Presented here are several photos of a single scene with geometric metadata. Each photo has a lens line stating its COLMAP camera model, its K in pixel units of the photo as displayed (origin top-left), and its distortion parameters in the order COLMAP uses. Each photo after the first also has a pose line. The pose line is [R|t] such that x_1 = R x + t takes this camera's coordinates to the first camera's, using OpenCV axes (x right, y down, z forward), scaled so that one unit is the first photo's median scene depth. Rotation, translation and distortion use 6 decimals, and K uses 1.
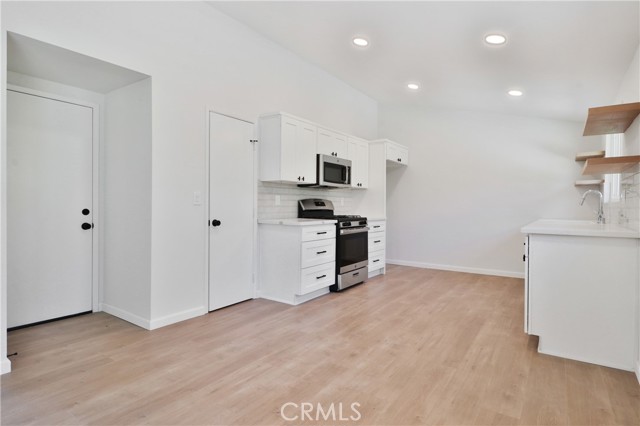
lens RADIAL K [[340.0, 0, 320.2], [0, 340.0, 209.2], [0, 0, 1]] dist [0.009553, -0.013135]
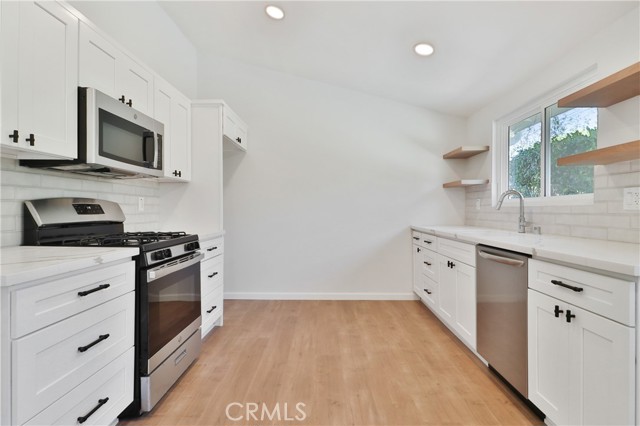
lens RADIAL K [[340.0, 0, 320.6], [0, 340.0, 210.5], [0, 0, 1]] dist [0.009553, -0.013135]
pose [[0.832918, -0.006836, 0.553354, 0.005018], [0.010696, 0.999936, -0.003745, -0.010076], [-0.553293, 0.009038, 0.832937, 0.503598]]
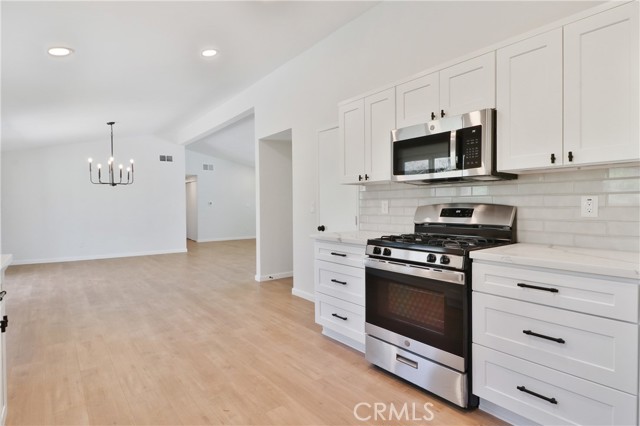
lens RADIAL K [[340.0, 0, 319.3], [0, 340.0, 211.1], [0, 0, 1]] dist [0.009553, -0.013135]
pose [[-0.297206, 0.013342, -0.954720, 0.616984], [-0.005432, 0.999863, 0.015664, -0.027880], [0.954798, 0.009842, -0.297093, 1.050332]]
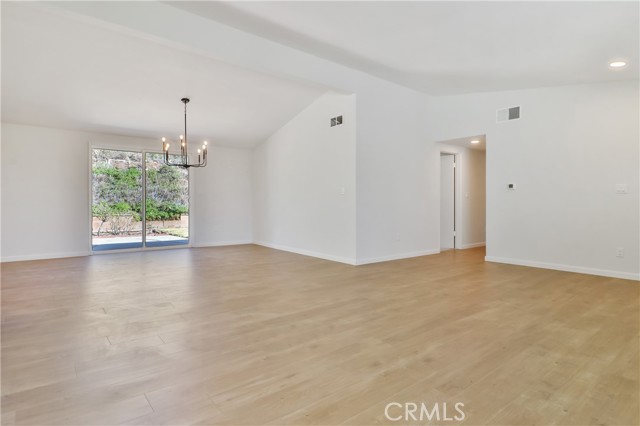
lens RADIAL K [[340.0, 0, 325.1], [0, 340.0, 215.1], [0, 0, 1]] dist [0.009553, -0.013135]
pose [[-0.958447, -0.016597, 0.284787, -1.254730], [-0.004461, 0.999056, 0.043213, 0.012706], [-0.285236, 0.040147, -0.957616, 0.925873]]
